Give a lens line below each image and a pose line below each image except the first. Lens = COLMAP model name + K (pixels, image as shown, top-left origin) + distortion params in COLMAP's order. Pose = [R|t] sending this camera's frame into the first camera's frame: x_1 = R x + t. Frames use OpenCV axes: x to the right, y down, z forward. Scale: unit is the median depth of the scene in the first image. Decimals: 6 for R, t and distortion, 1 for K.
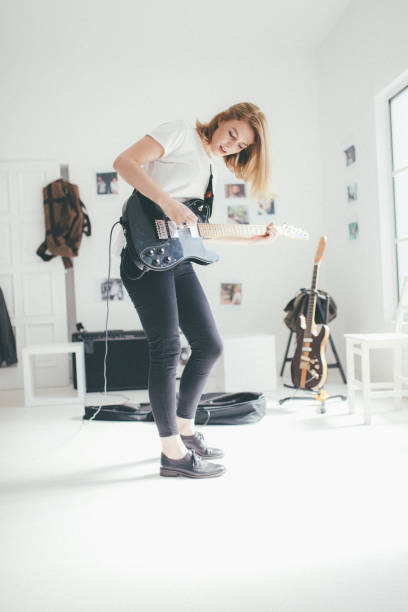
lens RADIAL K [[578.9, 0, 204.3], [0, 578.9, 306.2], [0, 0, 1]] dist [-0.050769, 0.017133]
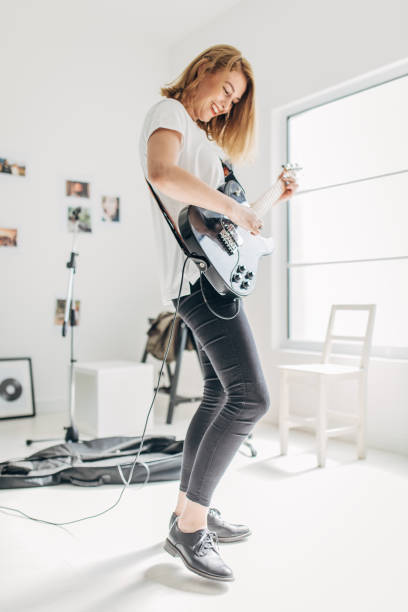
lens RADIAL K [[605.9, 0, 203.8], [0, 605.9, 307.3], [0, 0, 1]] dist [-0.010030, 0.001404]
pose [[0.871927, 0.043020, 0.487743, -0.235869], [-0.028959, 0.998920, -0.036336, -0.003448], [-0.488779, 0.017558, 0.872231, 0.172396]]
